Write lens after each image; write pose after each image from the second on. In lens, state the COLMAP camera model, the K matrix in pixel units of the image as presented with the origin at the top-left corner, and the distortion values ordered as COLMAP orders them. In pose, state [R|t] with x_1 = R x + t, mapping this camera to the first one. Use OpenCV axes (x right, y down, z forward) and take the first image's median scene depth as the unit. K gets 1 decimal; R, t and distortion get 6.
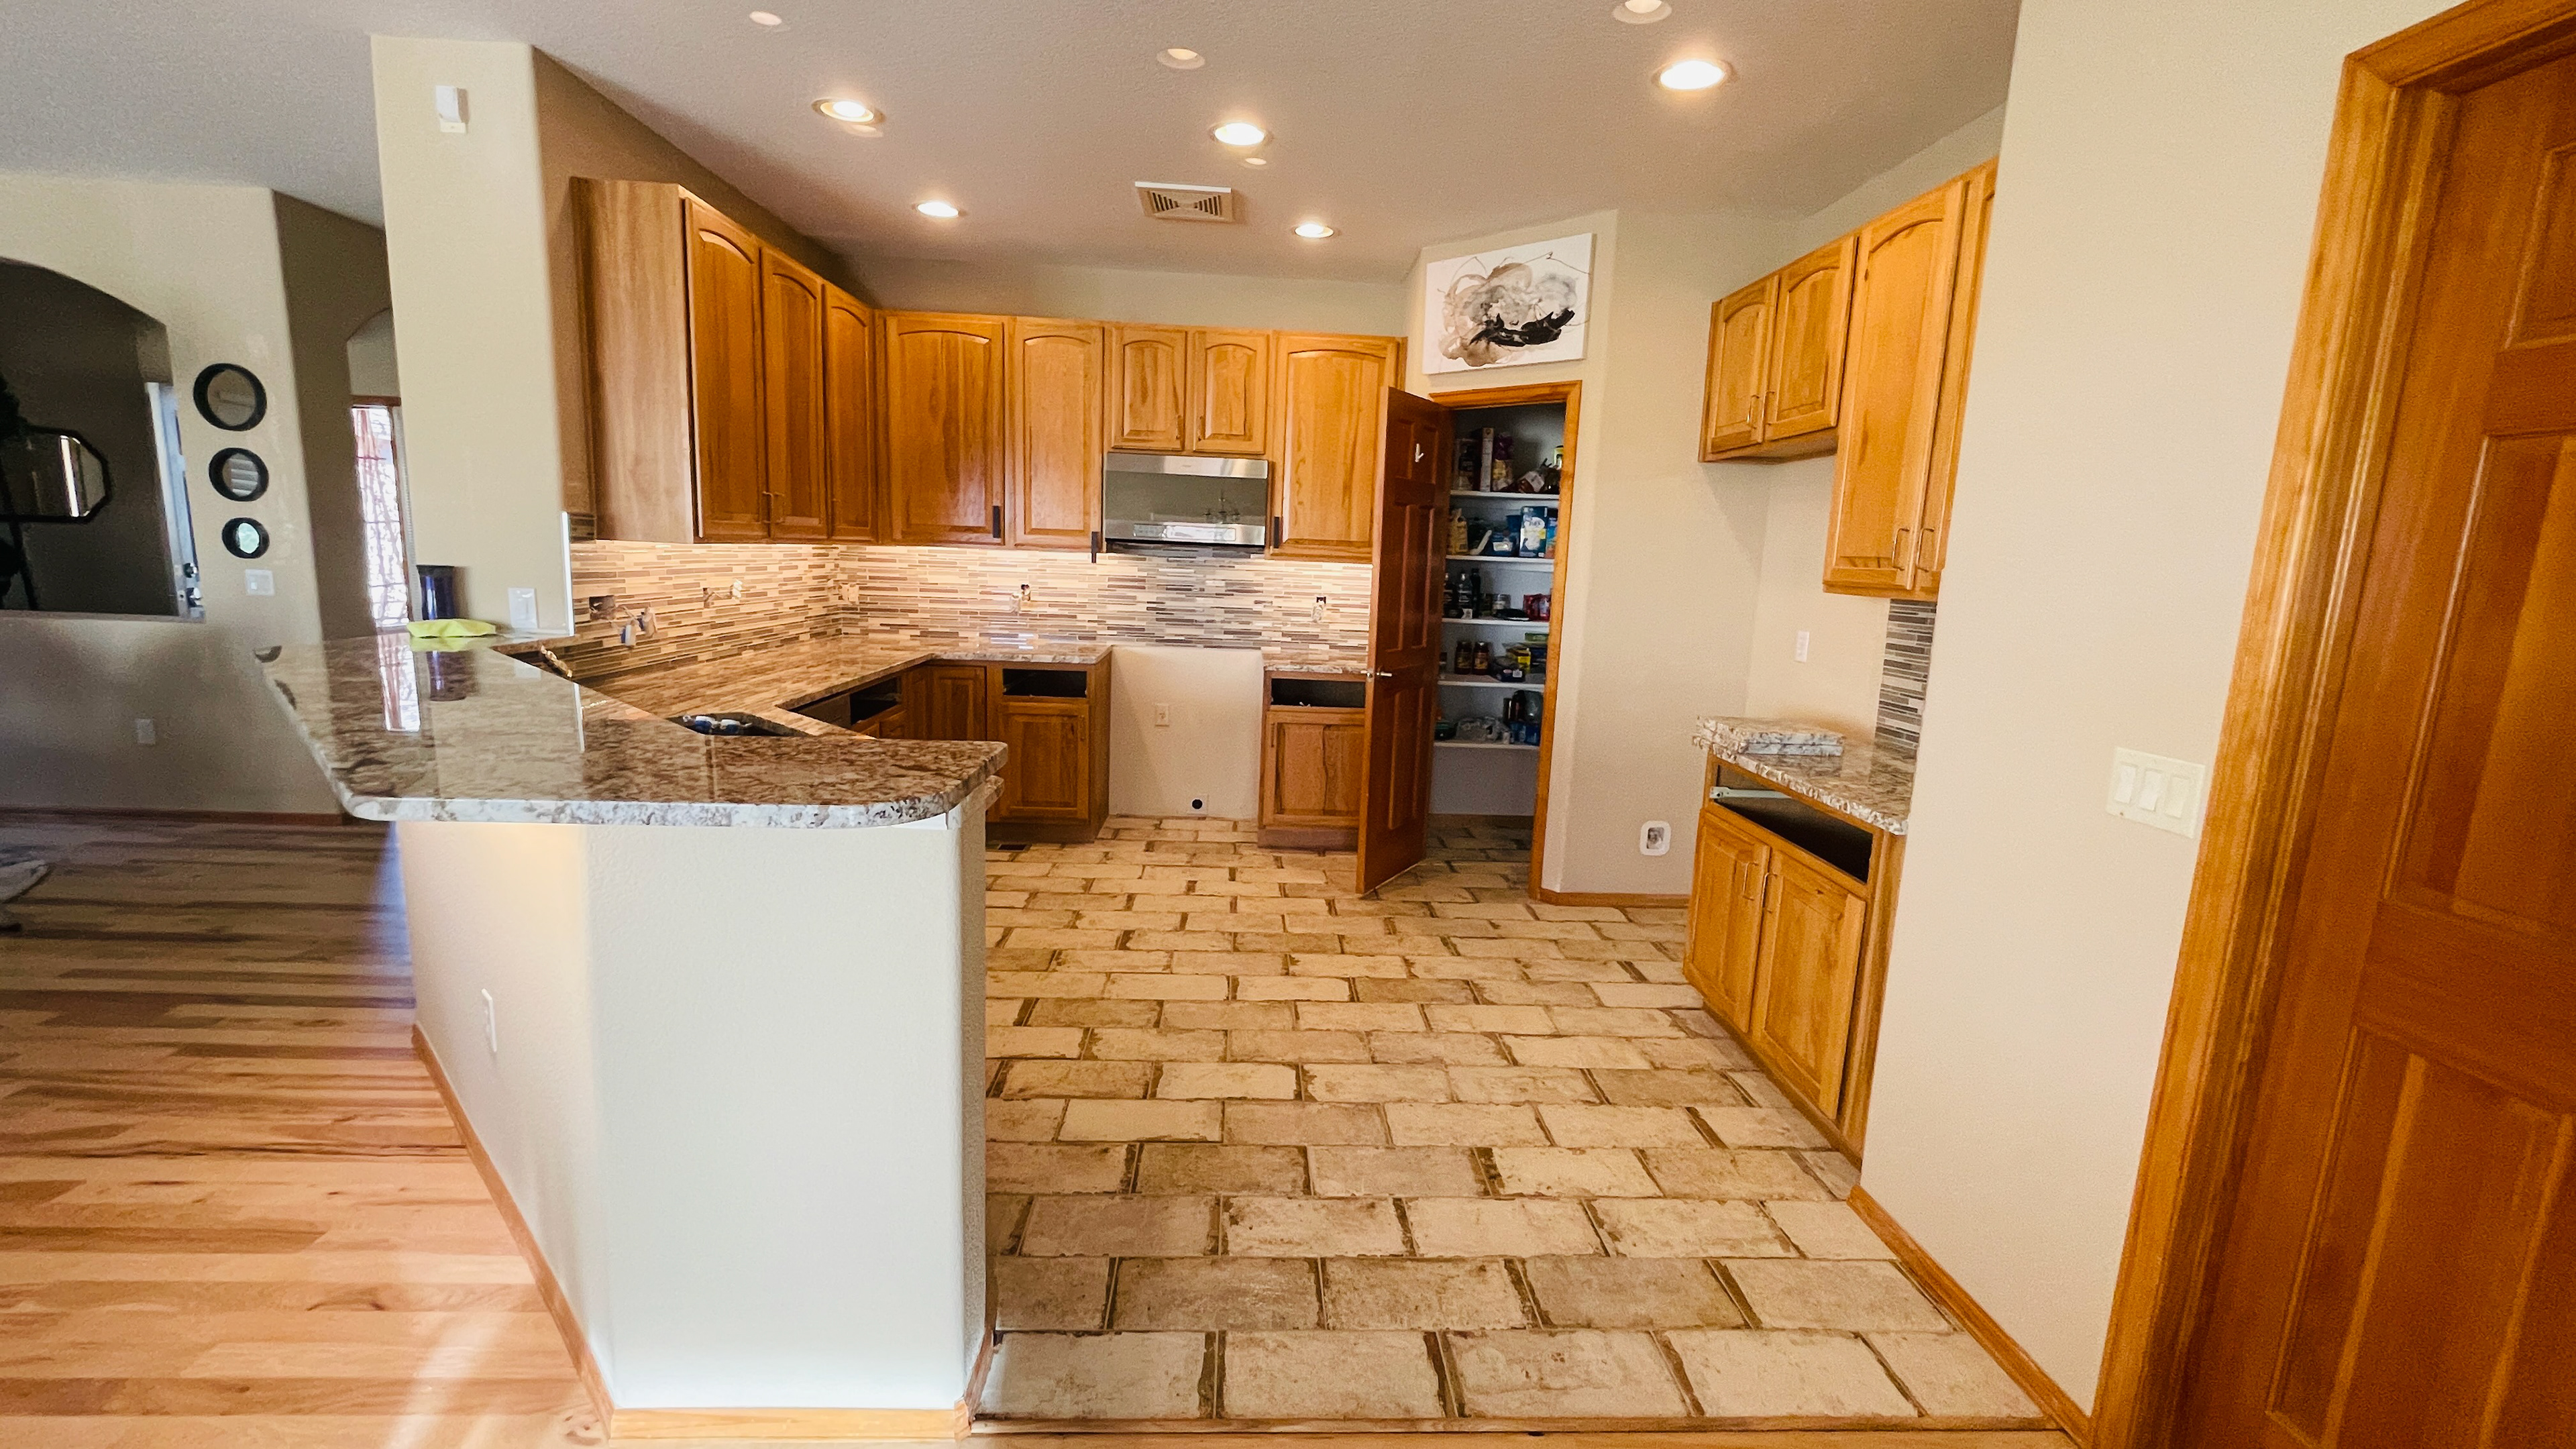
lens RADIAL K [[1038.9, 0, 1295.6], [0, 1038.9, 720.3], [0, 0, 1]] dist [-0.002052, -0.000616]
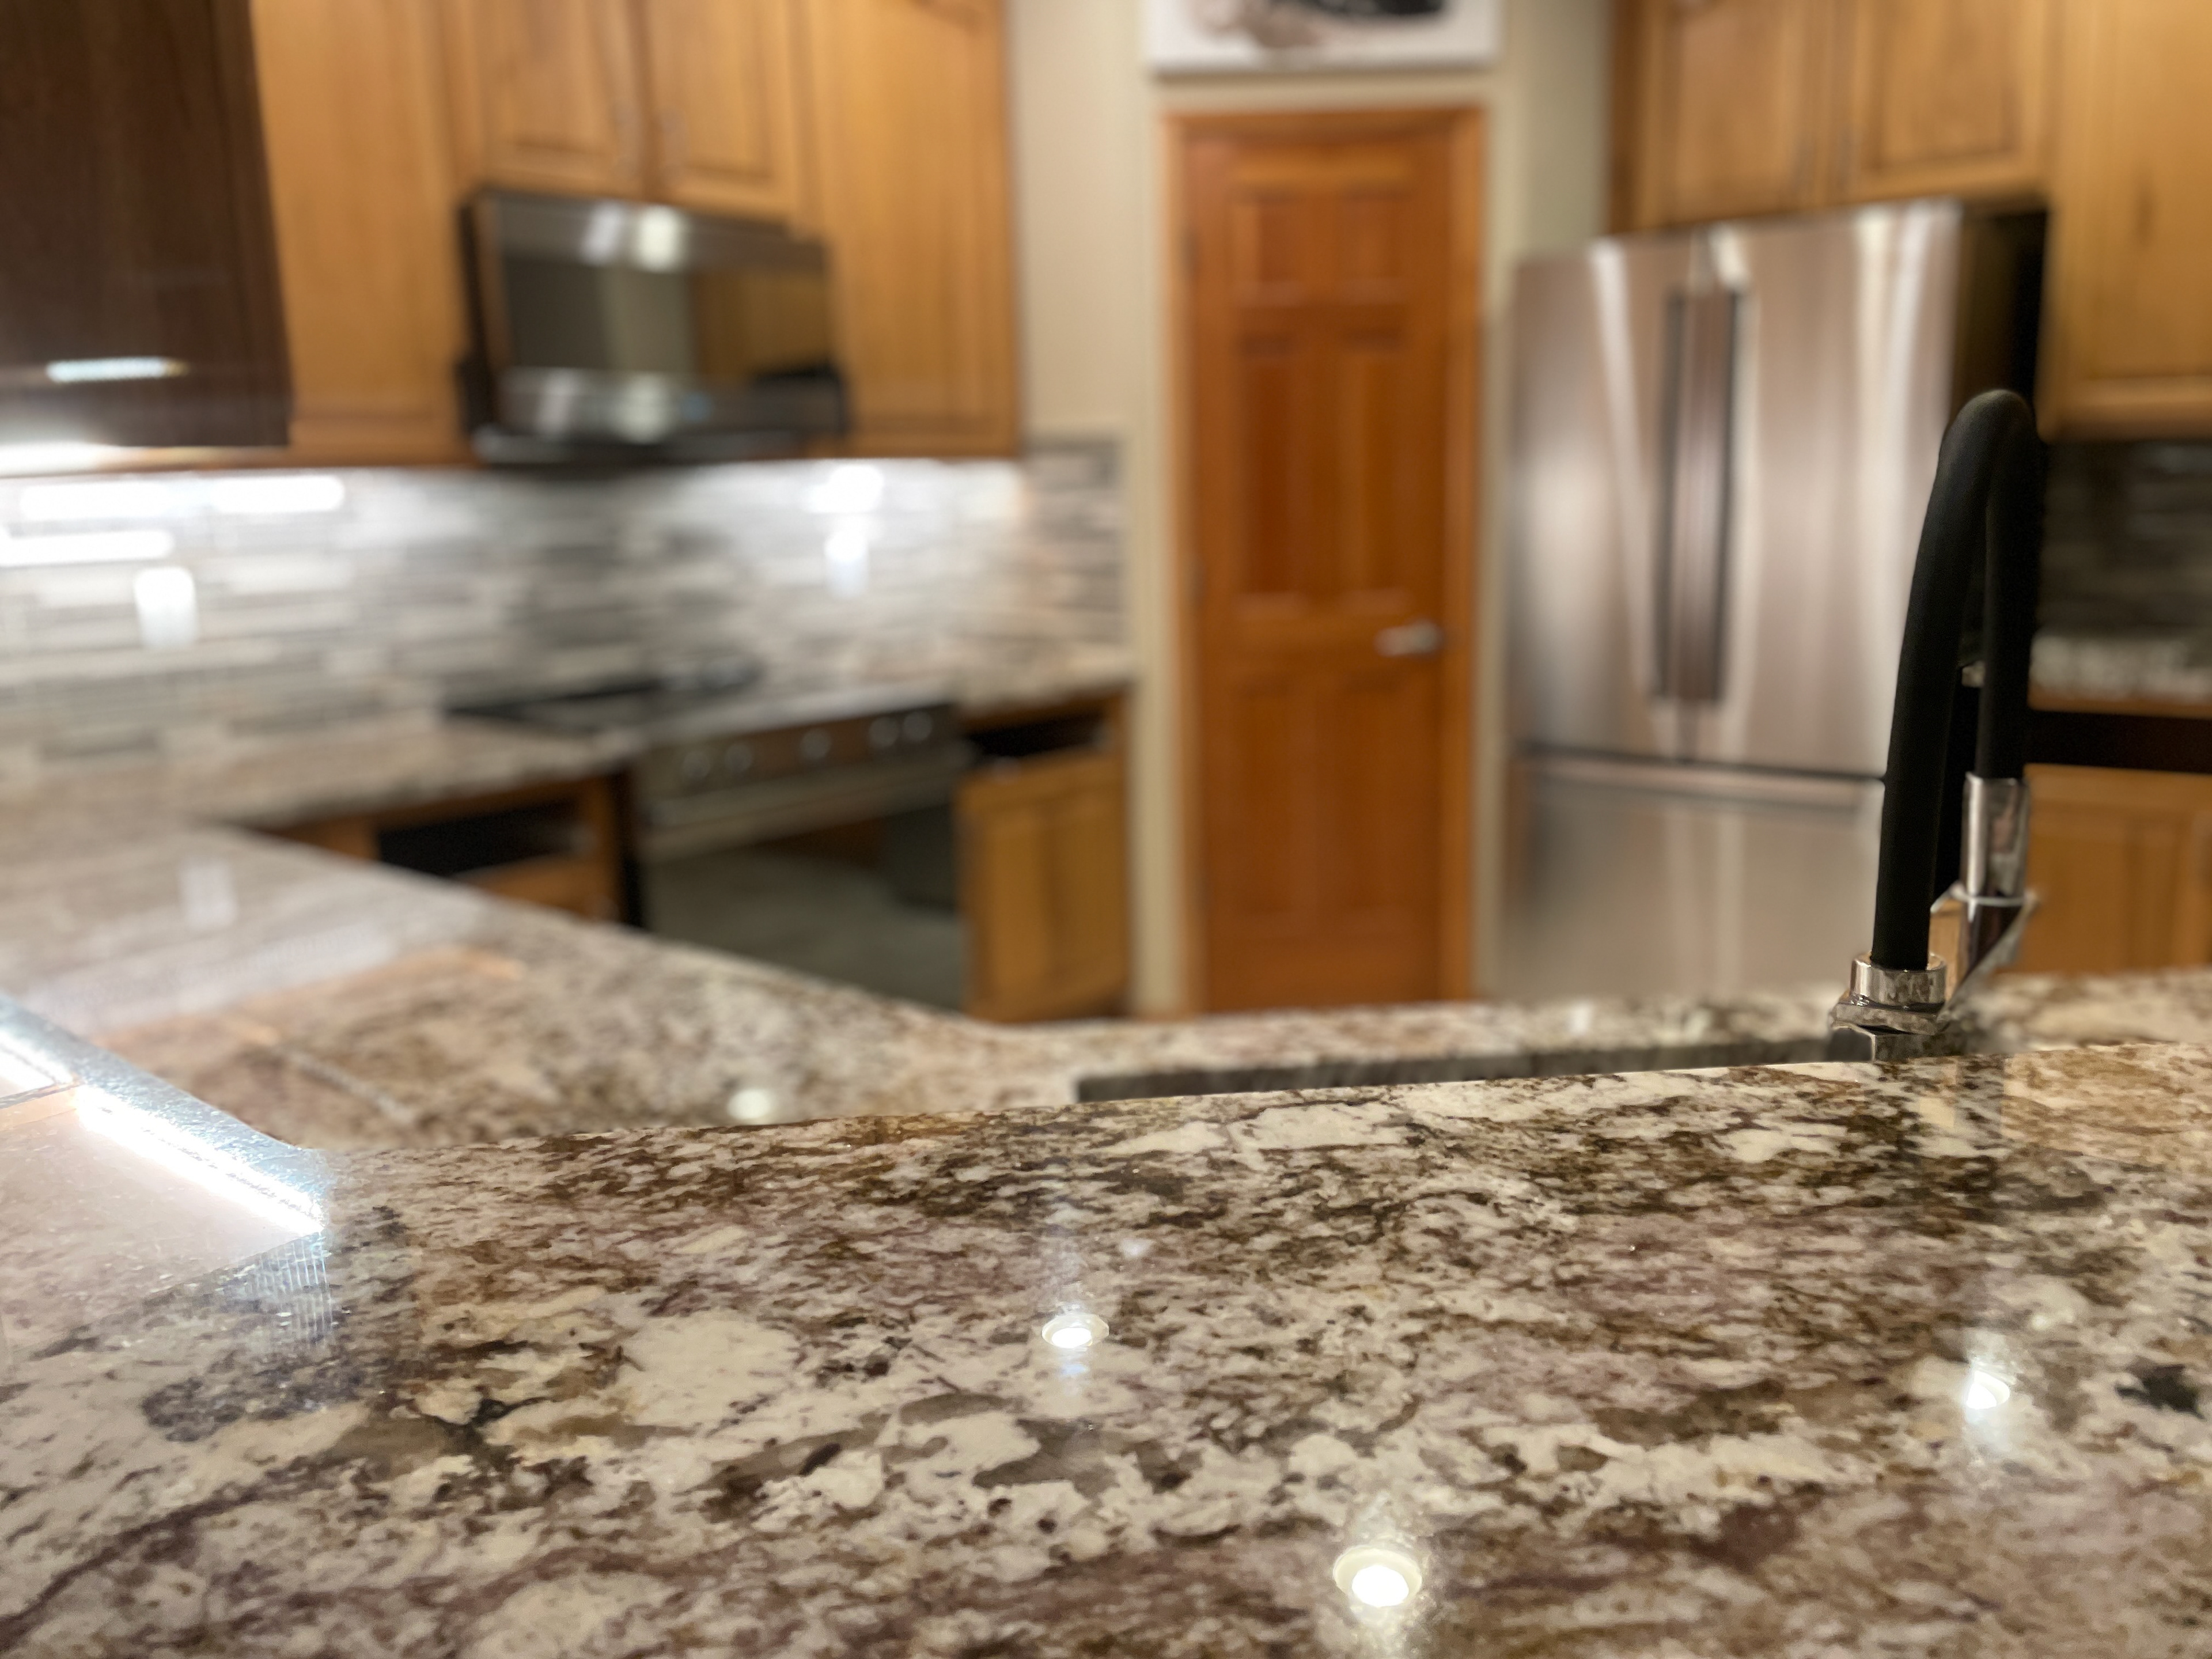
lens RADIAL K [[1666.0, 0, 1105.6], [0, 1666.0, 817.7], [0, 0, 1]] dist [0.091074, -0.118813]
pose [[0.687962, -0.203149, 0.696734, -0.618097], [0.175445, 0.978103, 0.111953, -0.088645], [-0.704221, 0.045219, 0.708540, 0.540859]]
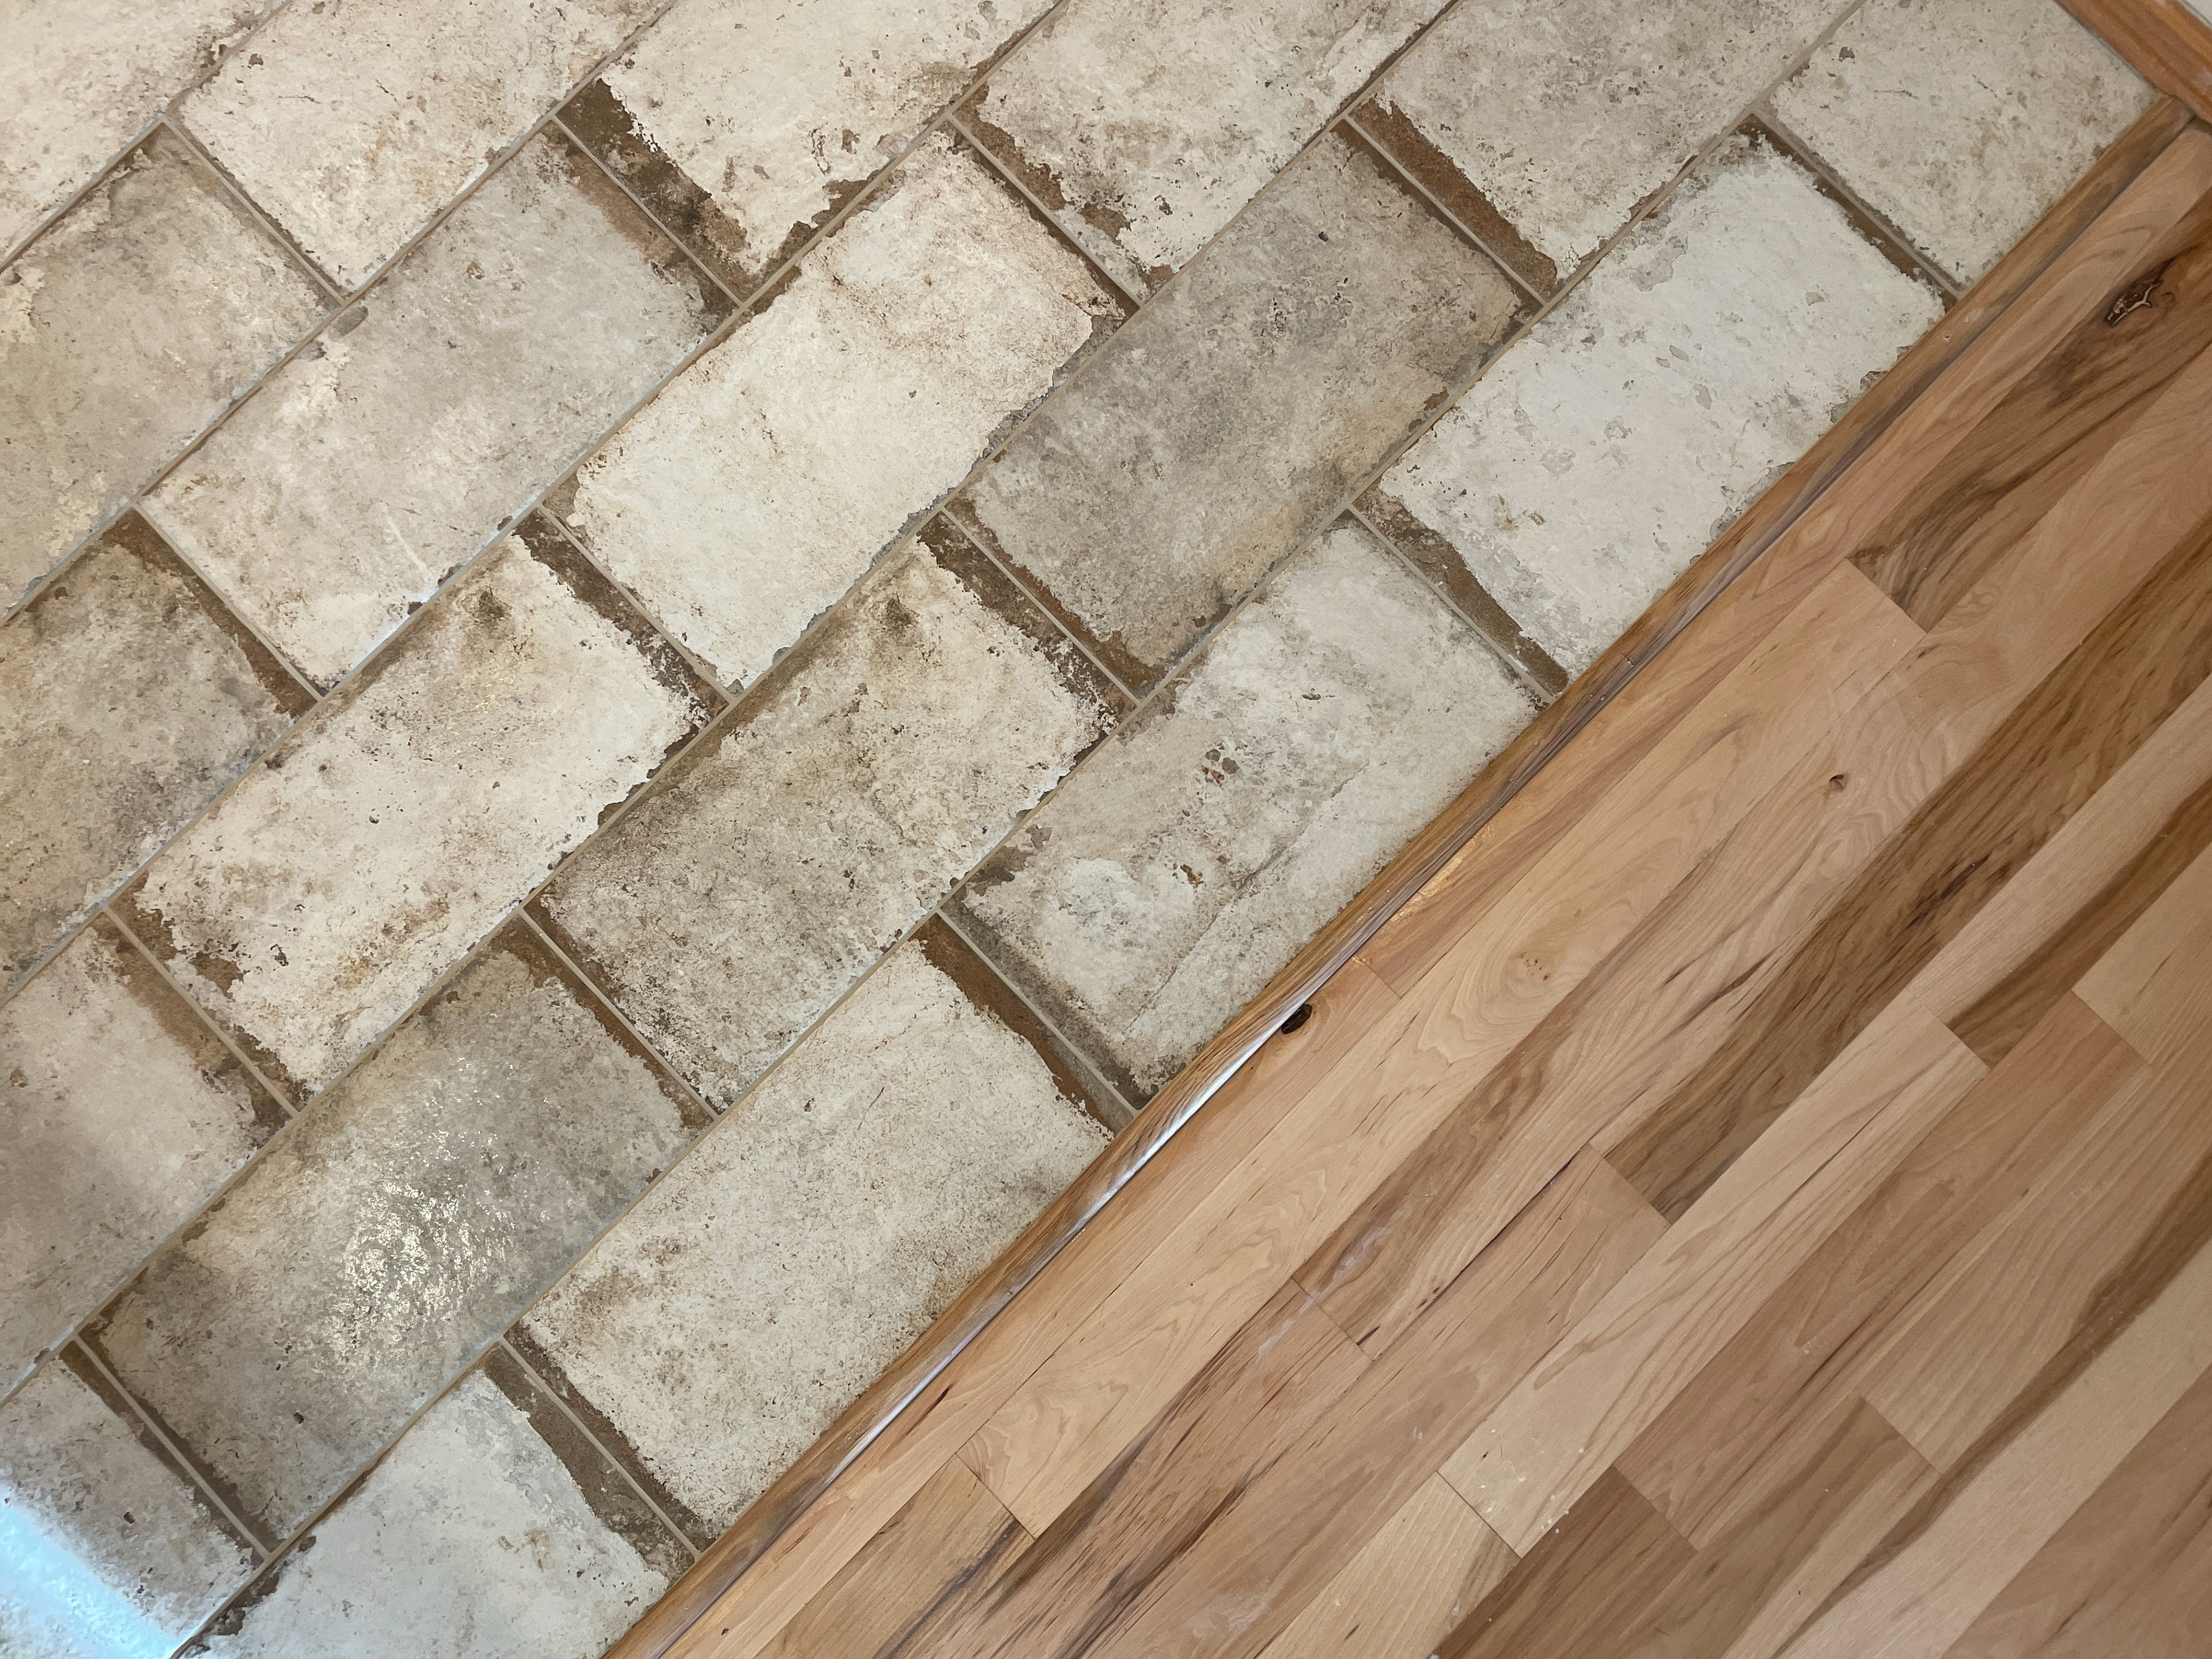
lens RADIAL K [[1666.0, 0, 1105.6], [0, 1666.0, 817.7], [0, 0, 1]] dist [0.091074, -0.118813]
pose [[0.743216, -0.668913, 0.013599, 0.097881], [0.157960, 0.195186, 0.967962, 0.005351], [-0.650137, -0.717257, 0.250727, 0.418696]]
